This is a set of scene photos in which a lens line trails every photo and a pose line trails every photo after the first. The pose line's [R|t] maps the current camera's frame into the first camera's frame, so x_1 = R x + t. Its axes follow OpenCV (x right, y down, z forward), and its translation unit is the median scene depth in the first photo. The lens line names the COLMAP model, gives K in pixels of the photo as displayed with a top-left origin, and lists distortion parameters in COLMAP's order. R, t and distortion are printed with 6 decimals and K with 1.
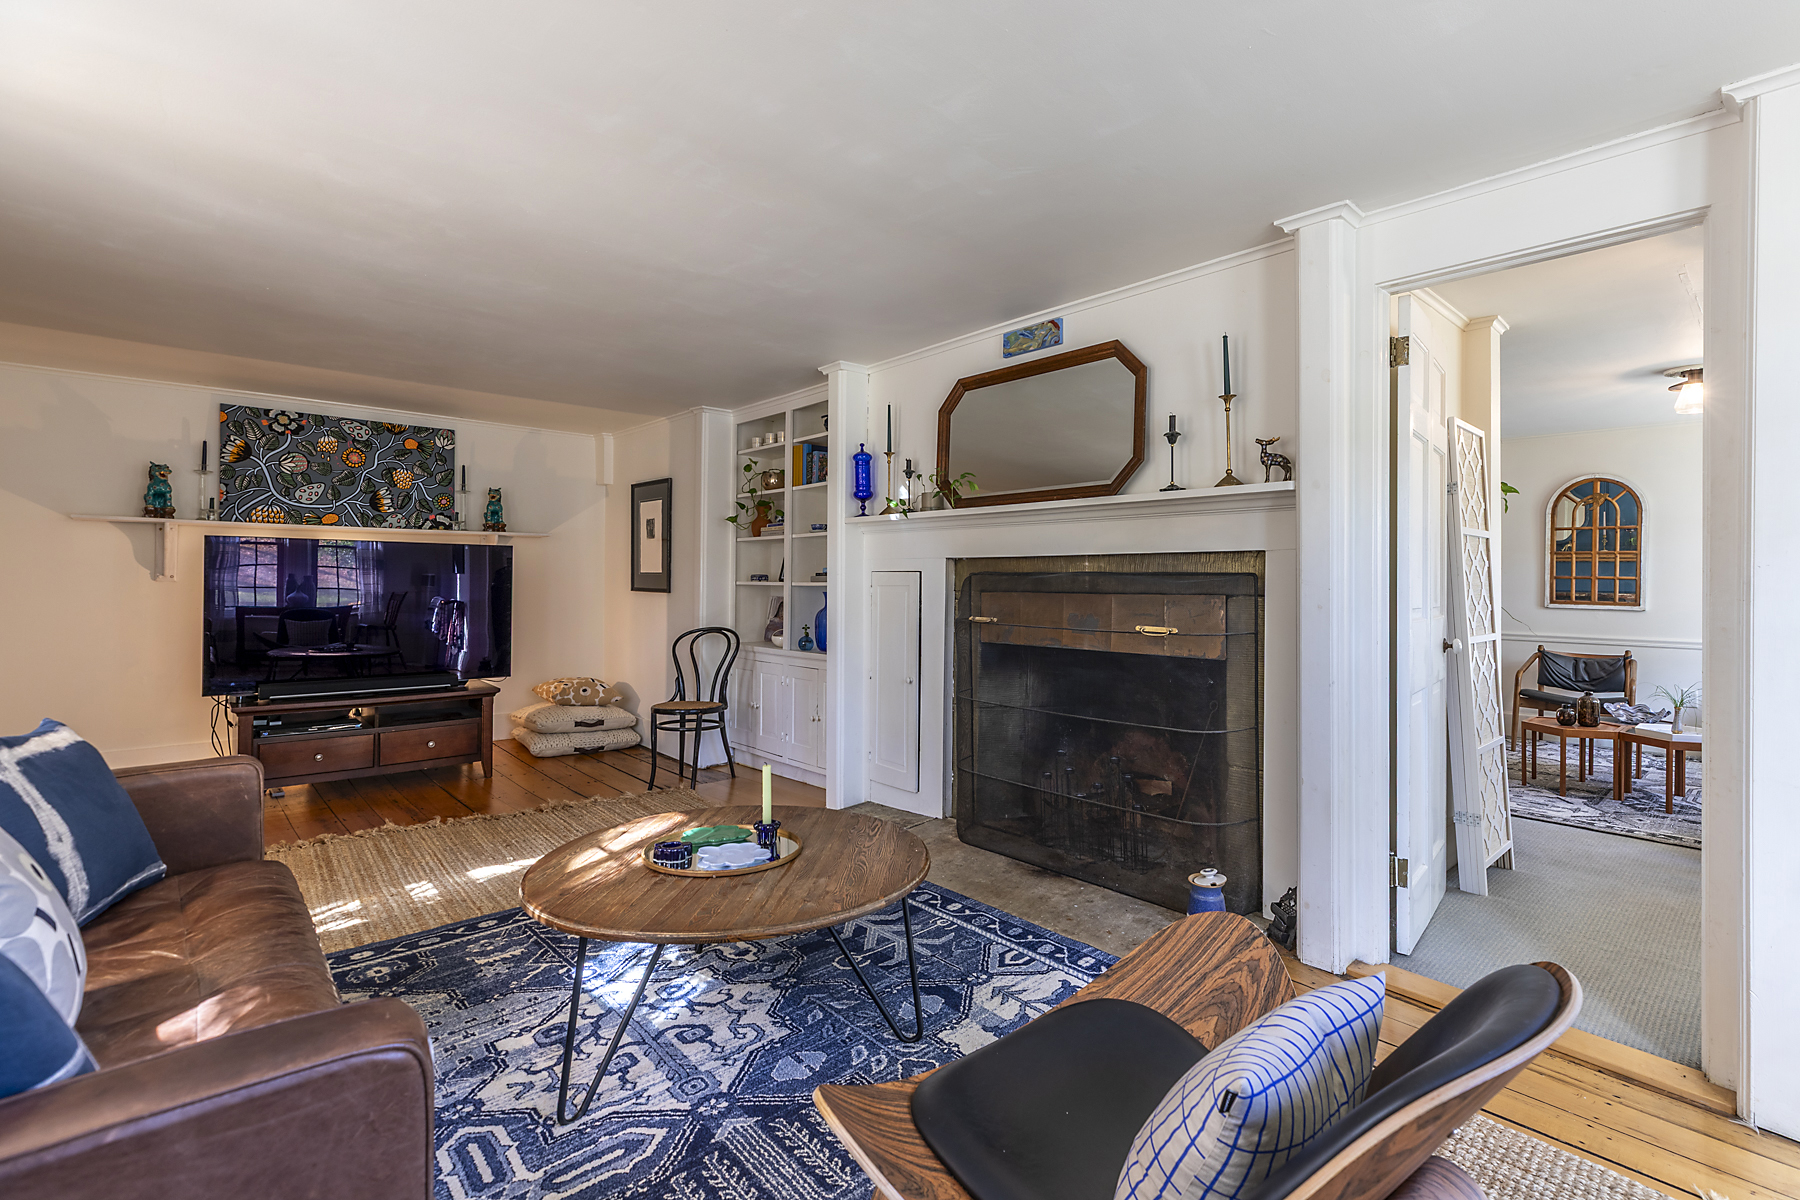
lens RADIAL K [[837.9, 0, 894.9], [0, 837.9, 581.9], [0, 0, 1]] dist [0.003420, 0.001191]
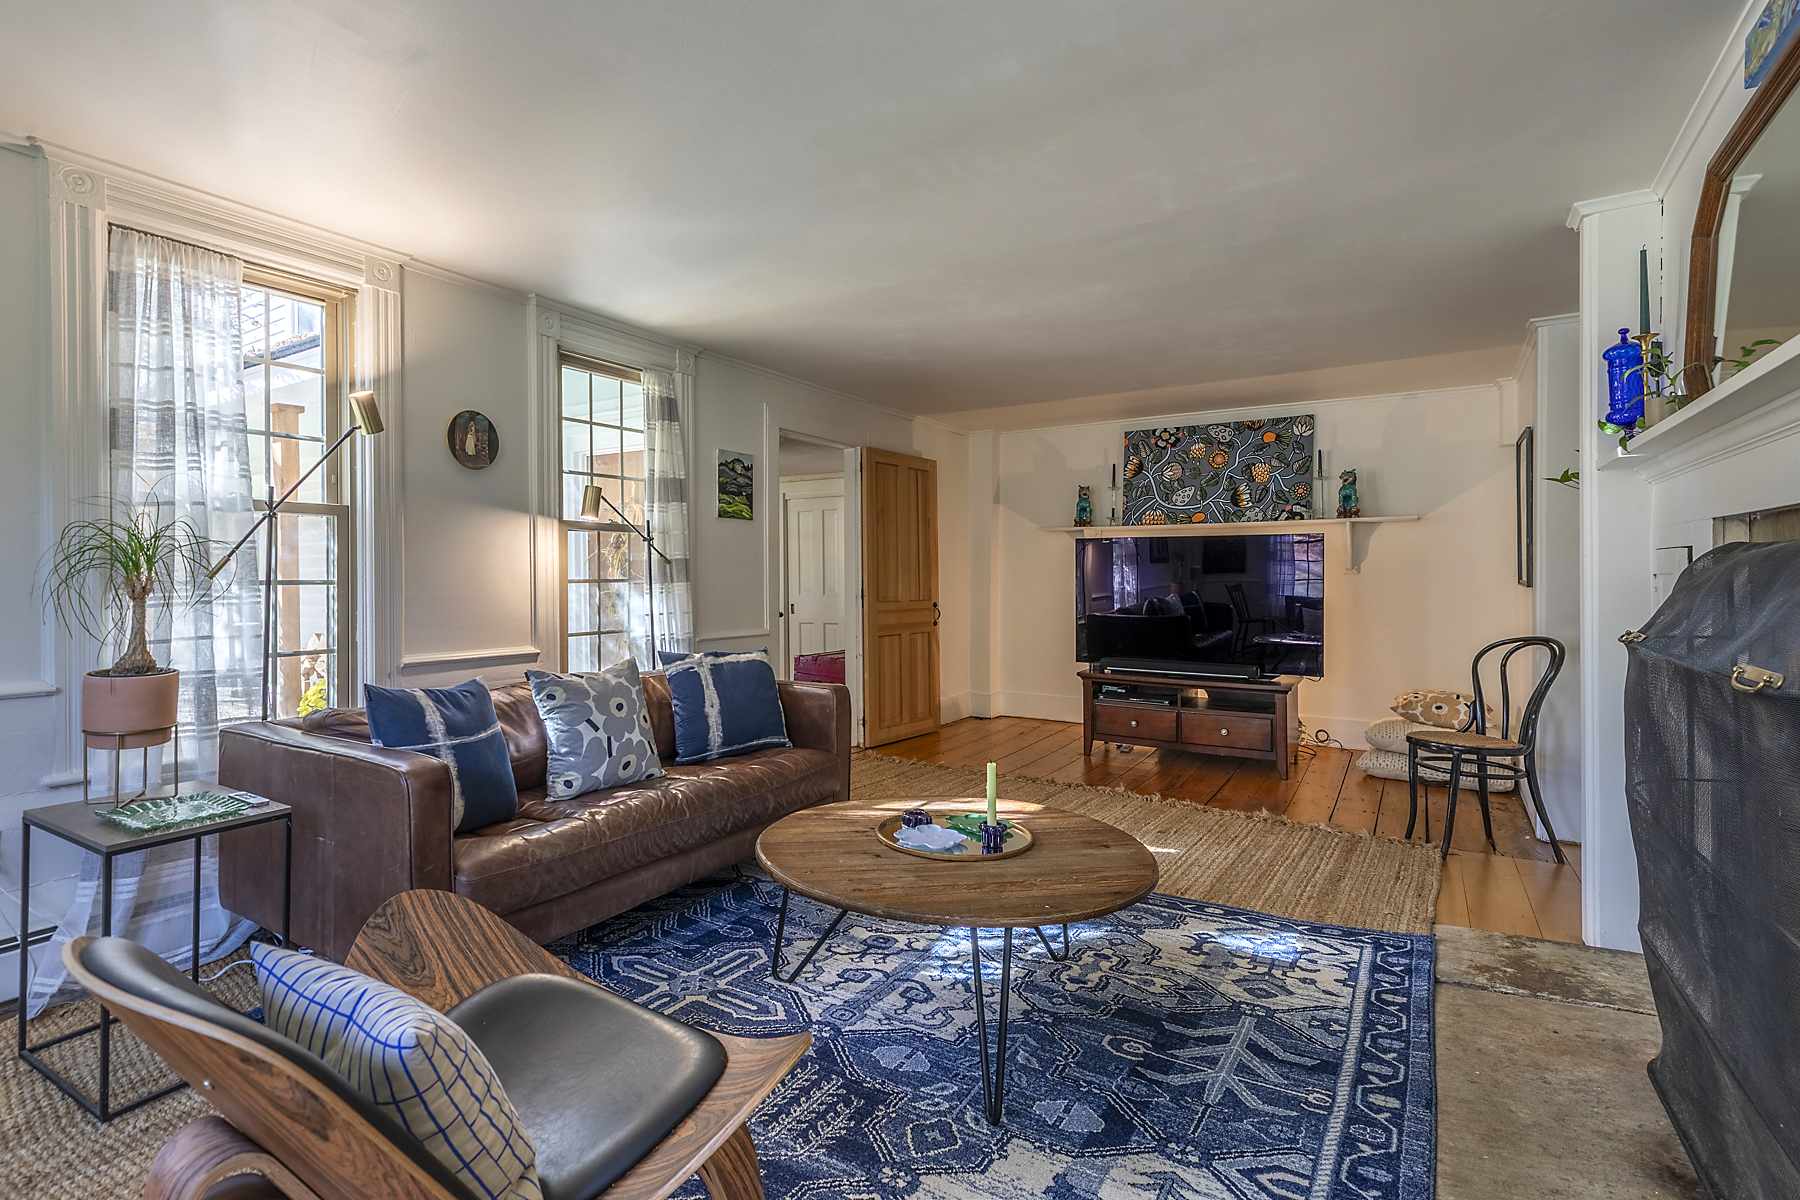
lens RADIAL K [[853.9, 0, 823.8], [0, 853.9, 583.8], [0, 0, 1]] dist [0.002210, 0.000021]
pose [[0.245034, 0.005037, -0.969502, 0.446435], [0.002402, 0.999980, 0.005803, 0.007076], [0.969512, -0.003750, 0.245017, 0.357831]]
